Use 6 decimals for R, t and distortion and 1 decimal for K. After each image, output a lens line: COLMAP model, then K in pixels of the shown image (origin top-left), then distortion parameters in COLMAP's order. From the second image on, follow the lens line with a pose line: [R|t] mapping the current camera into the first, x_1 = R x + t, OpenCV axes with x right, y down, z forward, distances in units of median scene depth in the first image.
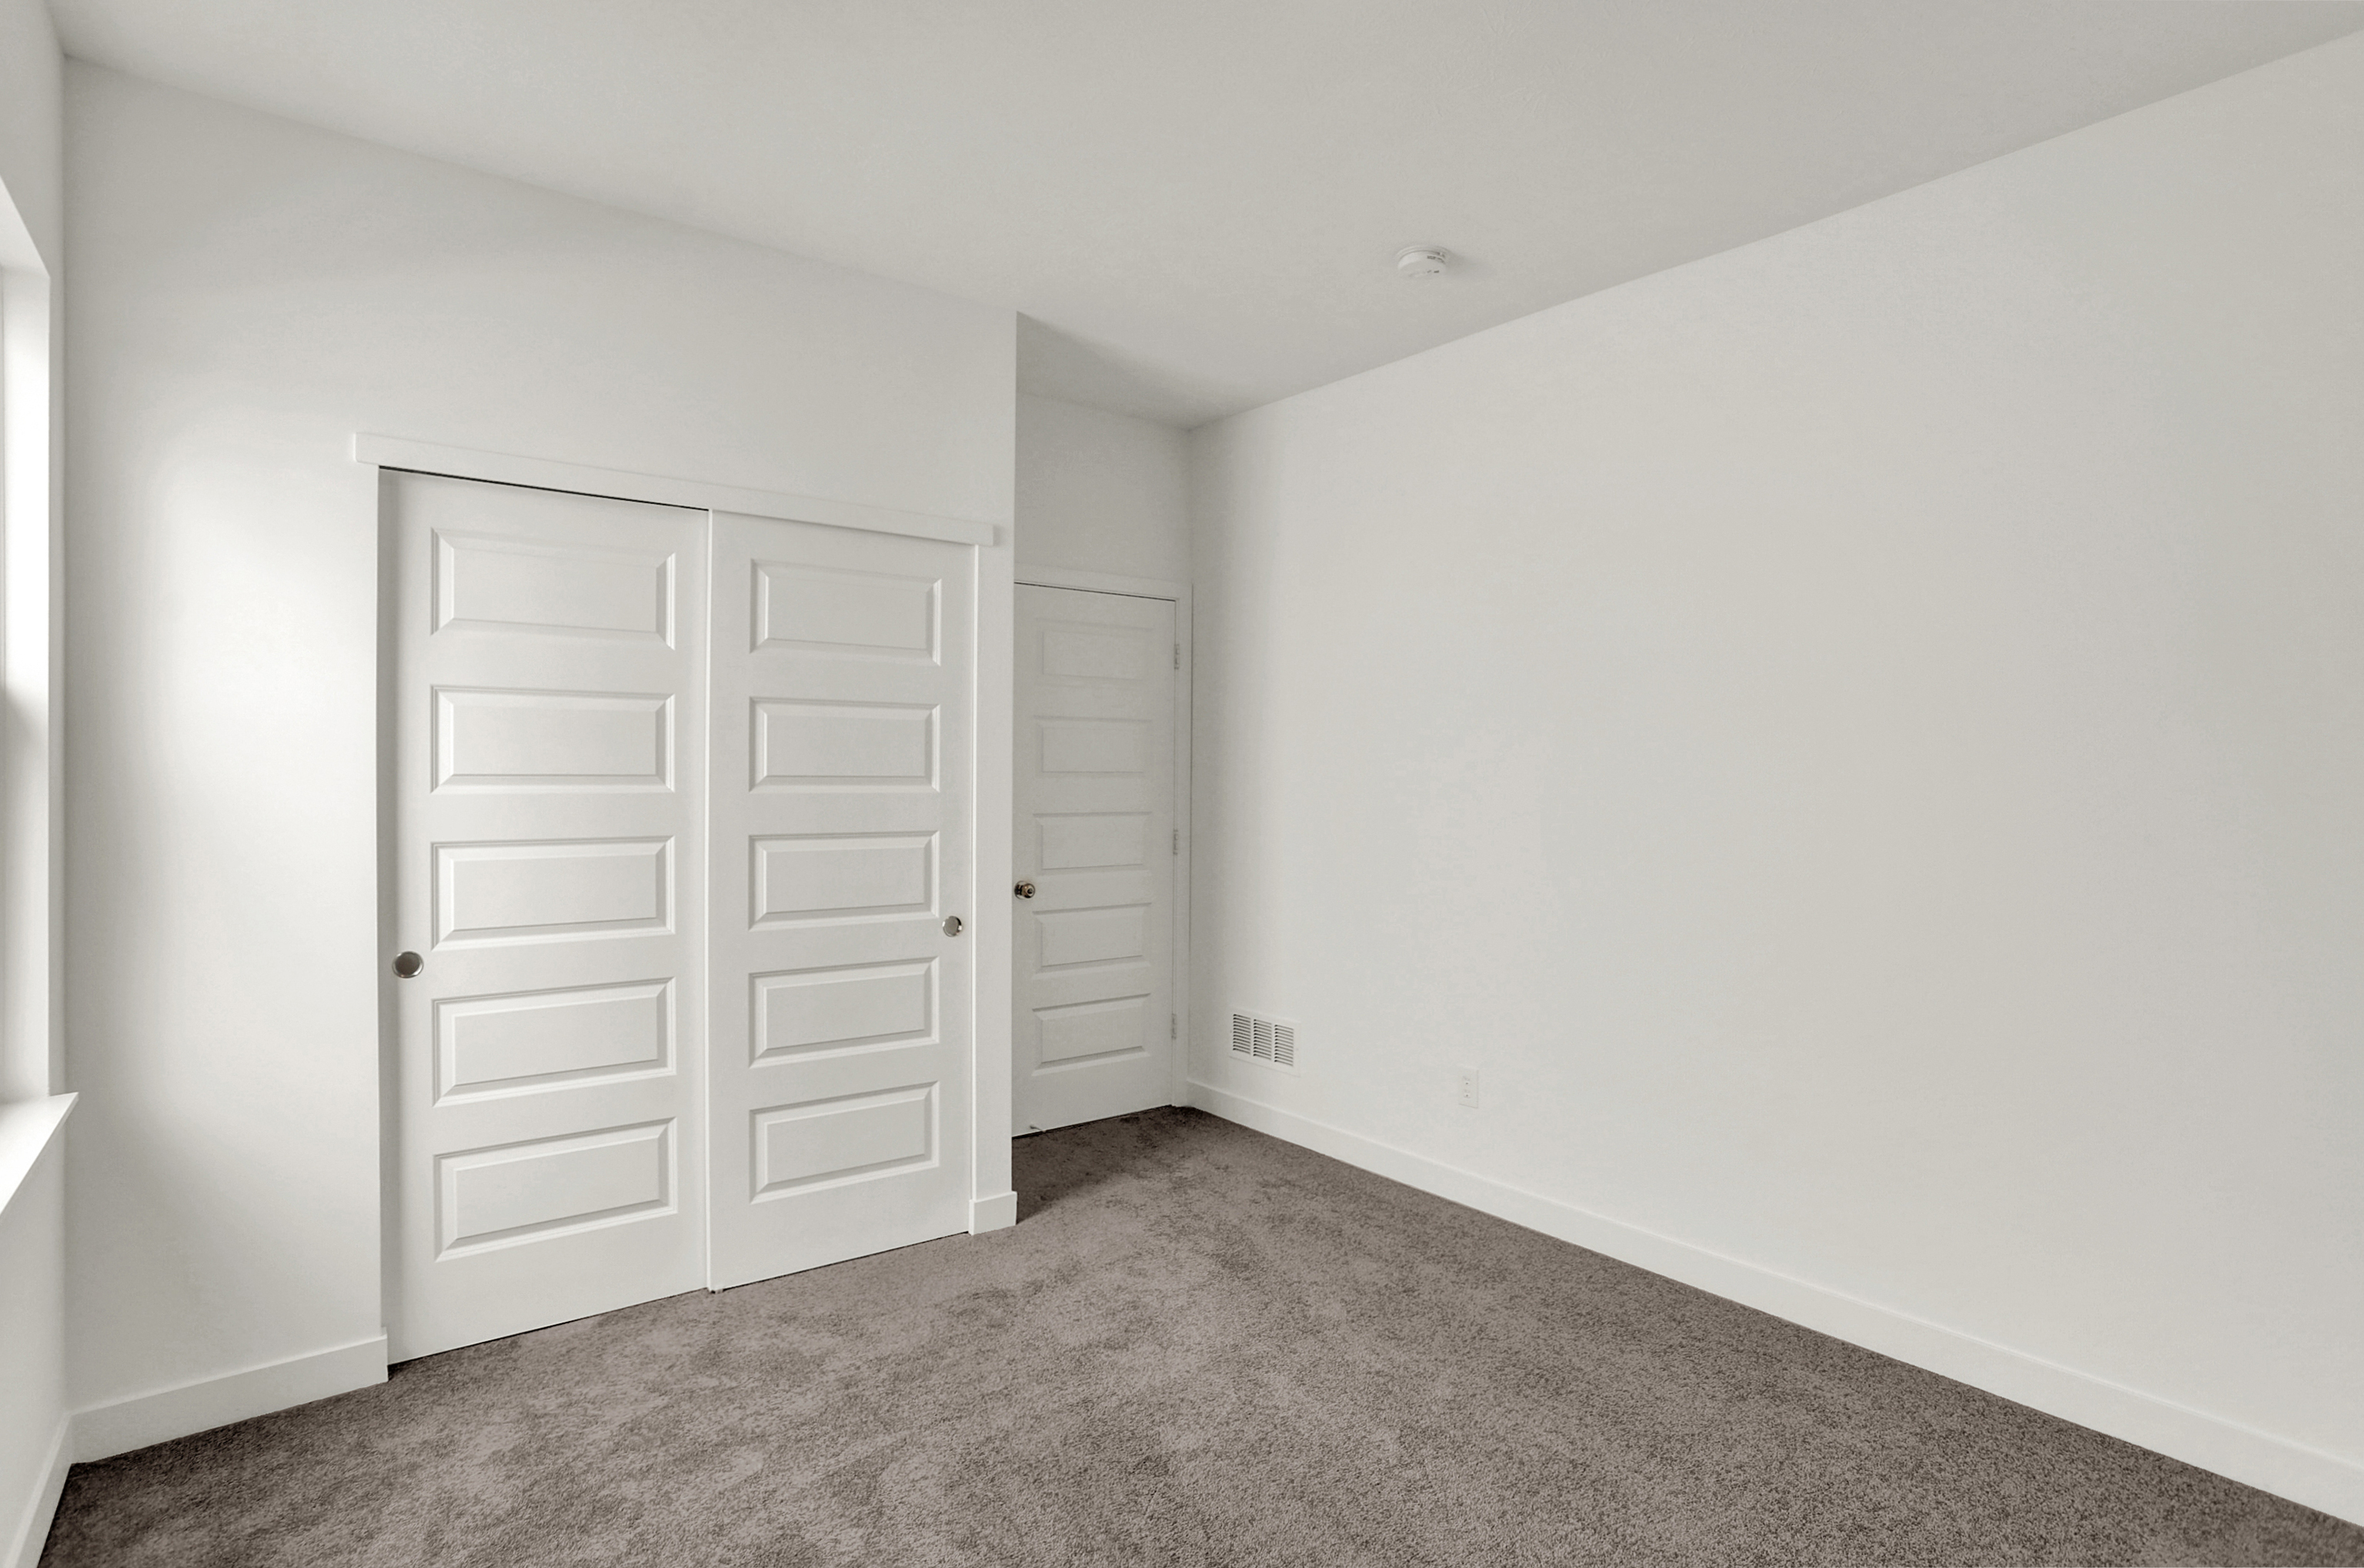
lens RADIAL K [[1183.8, 0, 1222.7], [0, 1183.8, 778.0], [0, 0, 1]] dist [-0.001675, 0.000688]
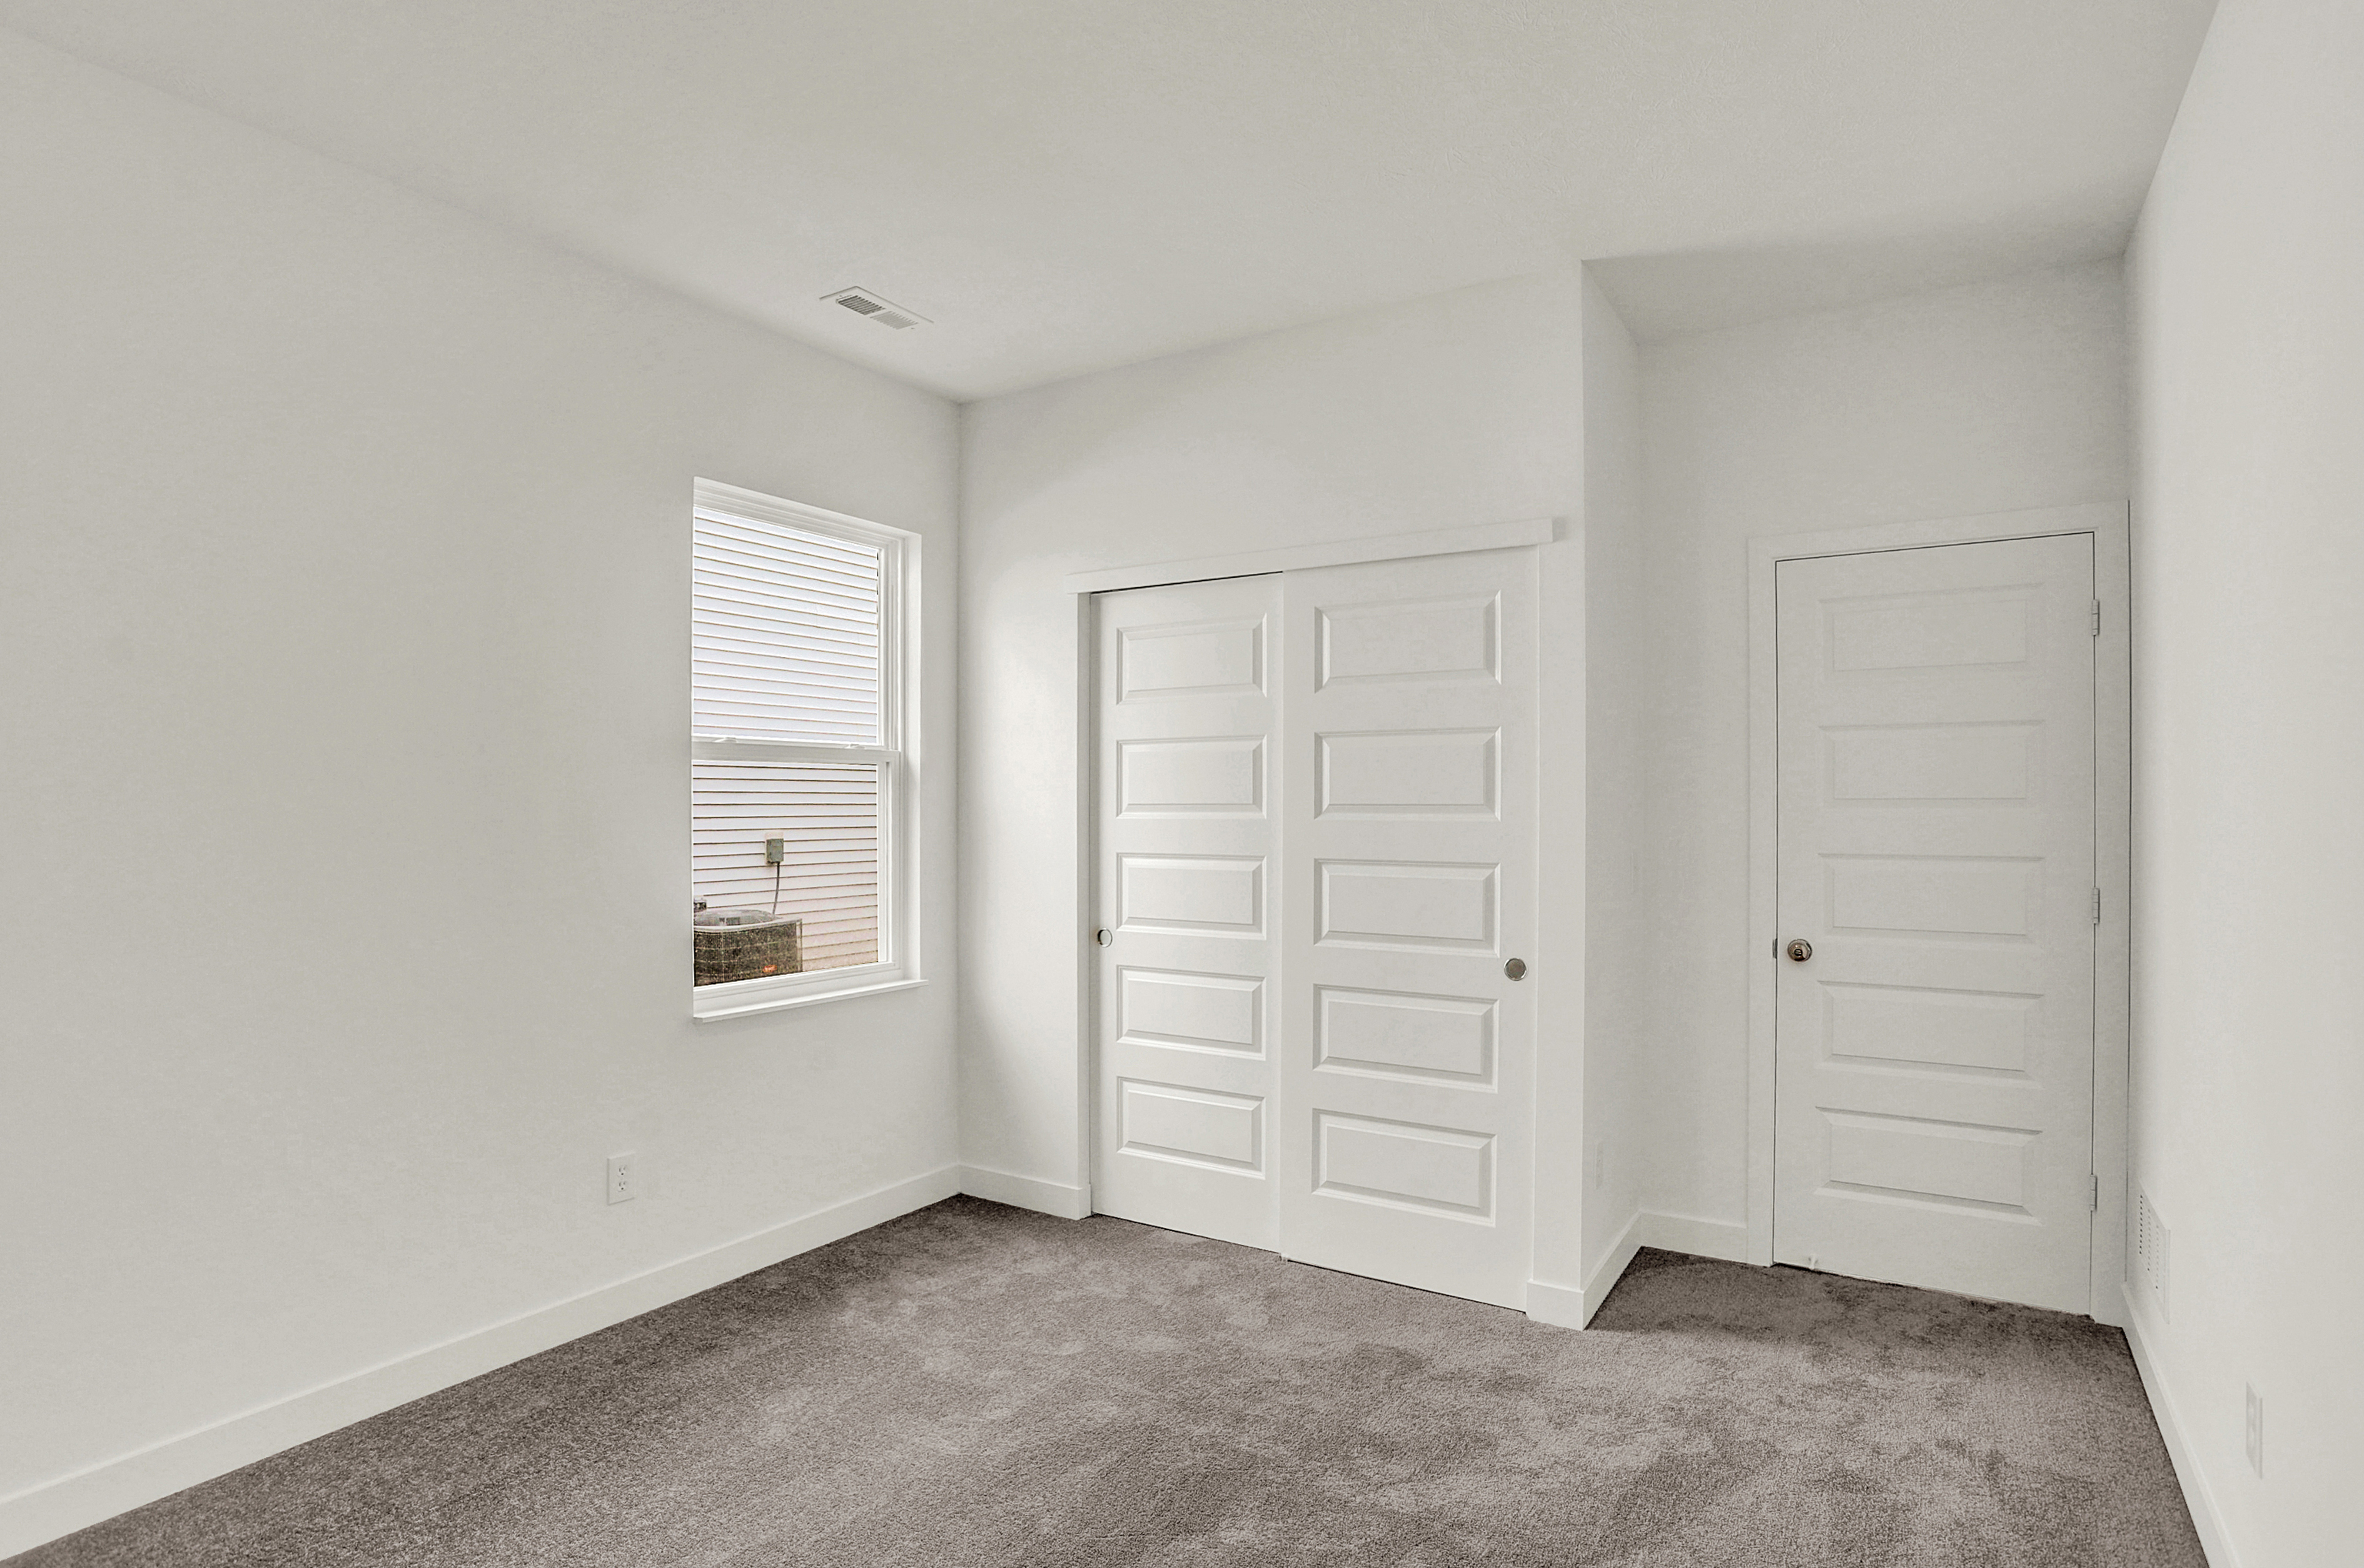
lens RADIAL K [[1252.9, 0, 1182.9], [0, 1252.9, 805.5], [0, 0, 1]] dist [-0.004257, 0.000252]
pose [[0.361417, -0.002287, -0.932401, 0.656163], [-0.000987, 0.999995, -0.002835, 0.002514], [0.932404, 0.001945, 0.361414, 0.472755]]
